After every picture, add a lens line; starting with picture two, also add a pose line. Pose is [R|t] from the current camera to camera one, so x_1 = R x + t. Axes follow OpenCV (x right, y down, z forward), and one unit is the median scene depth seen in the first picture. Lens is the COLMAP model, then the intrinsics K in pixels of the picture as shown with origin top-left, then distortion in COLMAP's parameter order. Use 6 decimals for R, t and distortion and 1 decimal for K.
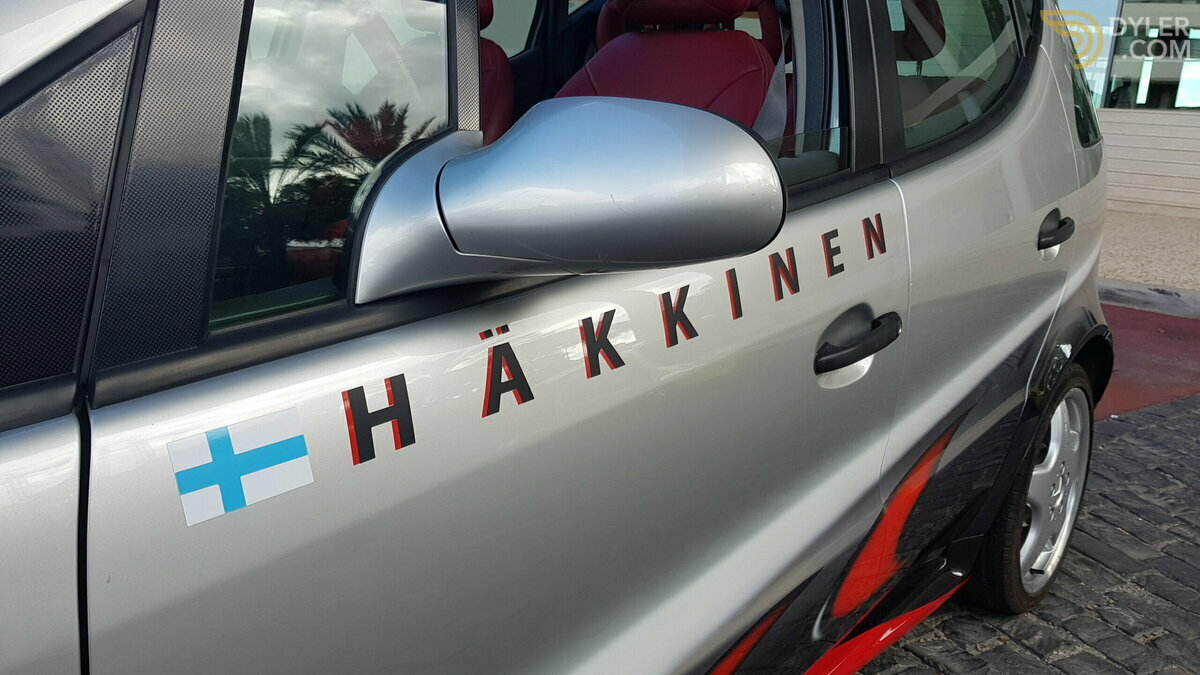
lens RADIAL K [[942.9, 0, 591.5], [0, 942.9, 336.7], [0, 0, 1]] dist [0.072700, -0.135826]
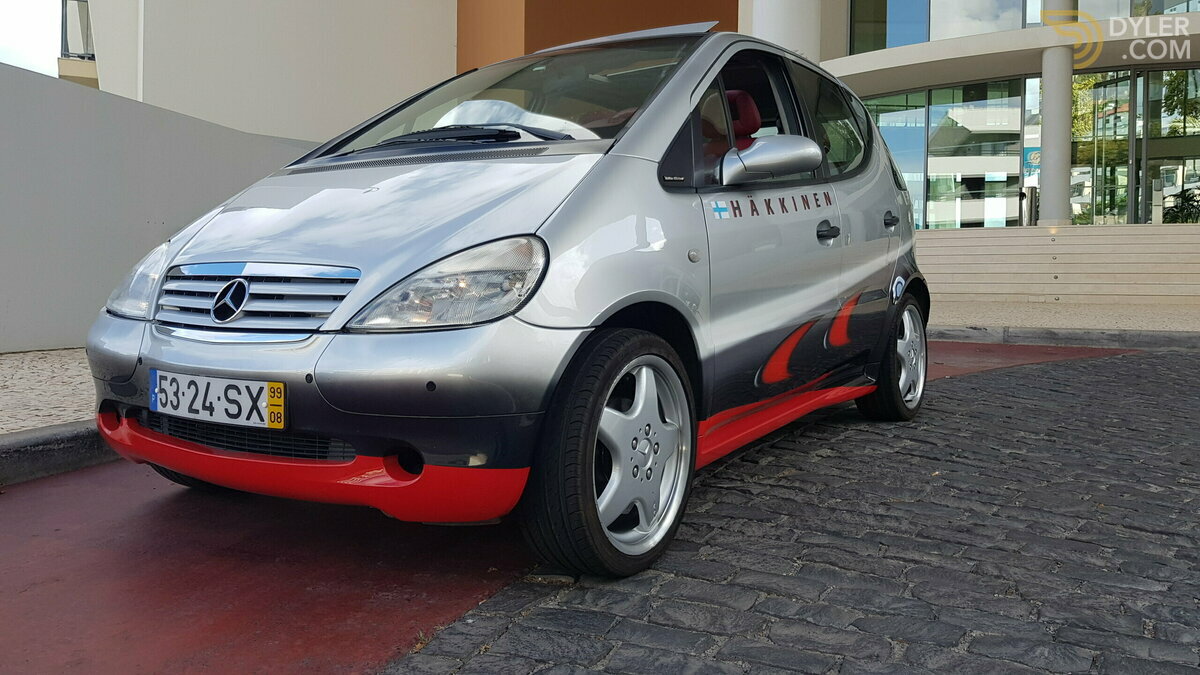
lens RADIAL K [[941.9, 0, 600.6], [0, 941.9, 322.9], [0, 0, 1]] dist [0.071453, -0.138541]
pose [[0.987705, -0.065600, 0.141898, -0.788779], [0.090812, 0.979605, -0.179242, 0.696723], [-0.127245, 0.189924, 0.973518, -1.576224]]
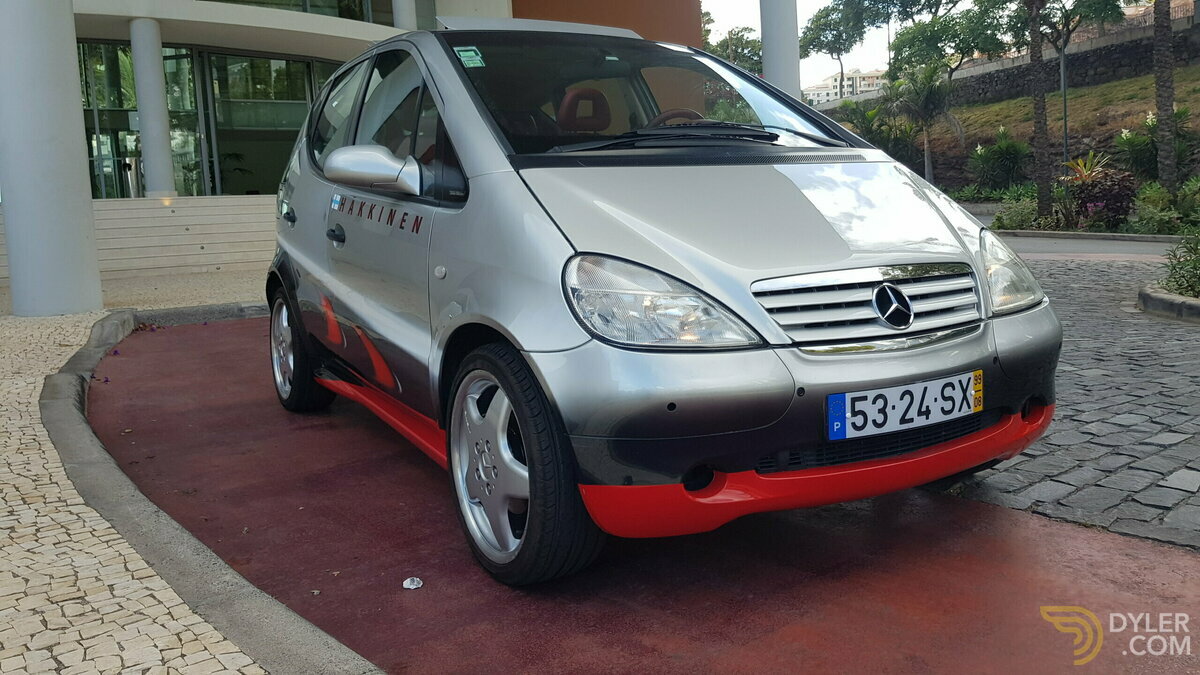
lens RADIAL K [[941.9, 0, 600.6], [0, 941.9, 322.9], [0, 0, 1]] dist [0.071453, -0.138541]
pose [[0.304682, -0.181101, 0.935078, -3.181660], [0.289296, 0.952971, 0.090303, -0.057550], [-0.907456, 0.243001, 0.342745, 0.240440]]
